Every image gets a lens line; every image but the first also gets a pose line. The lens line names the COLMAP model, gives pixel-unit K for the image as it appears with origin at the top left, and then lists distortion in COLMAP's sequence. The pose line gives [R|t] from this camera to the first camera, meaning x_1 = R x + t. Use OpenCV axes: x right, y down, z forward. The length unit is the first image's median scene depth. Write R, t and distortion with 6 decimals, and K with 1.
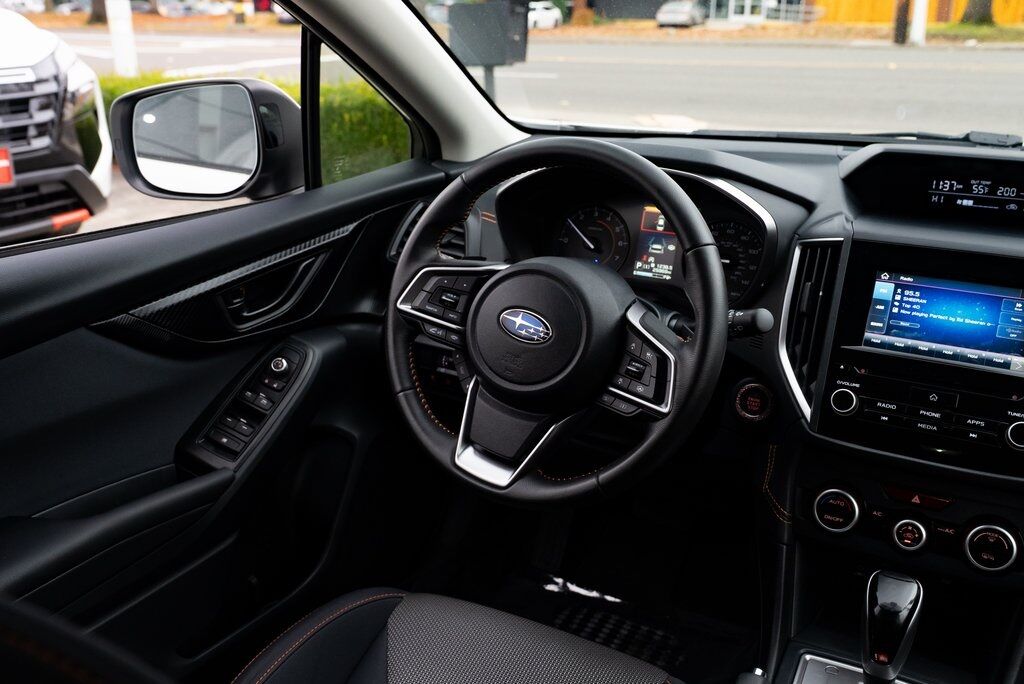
lens RADIAL K [[949.8, 0, 512.0], [0, 949.8, 342.0], [0, 0, 1]] dist [-0.011604, 0.032074]
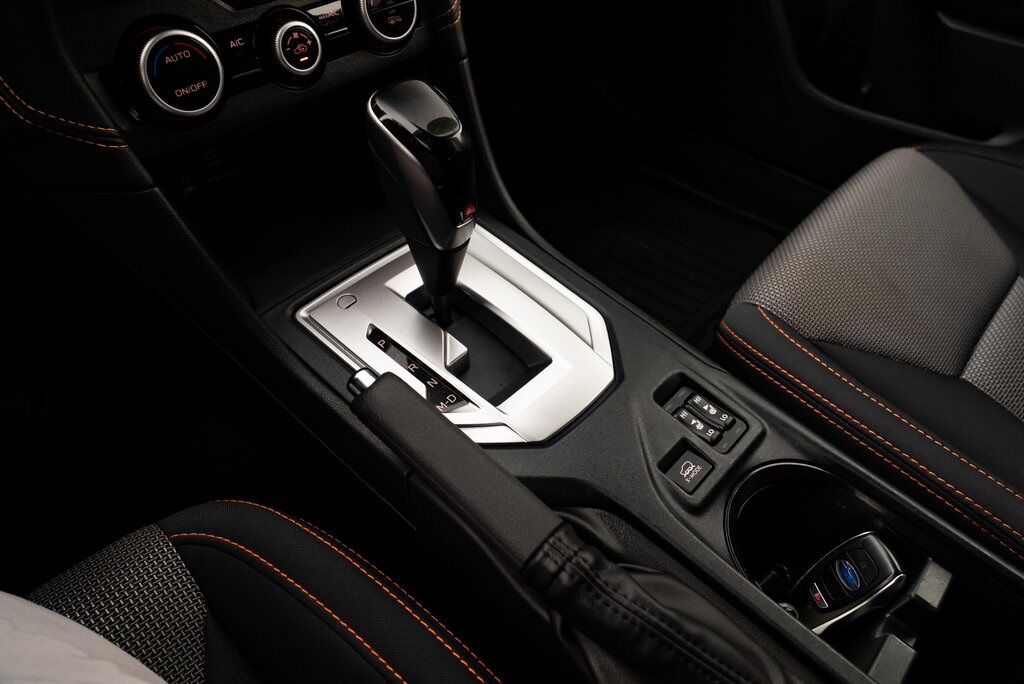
lens RADIAL K [[699.9, 0, 512.0], [0, 699.9, 342.0], [0, 0, 1]] dist [-0.033879, 0.021642]
pose [[0.251108, -0.686693, 0.682201, 0.018036], [0.311470, 0.724621, 0.614745, 0.088894], [-0.916478, 0.058118, 0.395842, 0.578950]]
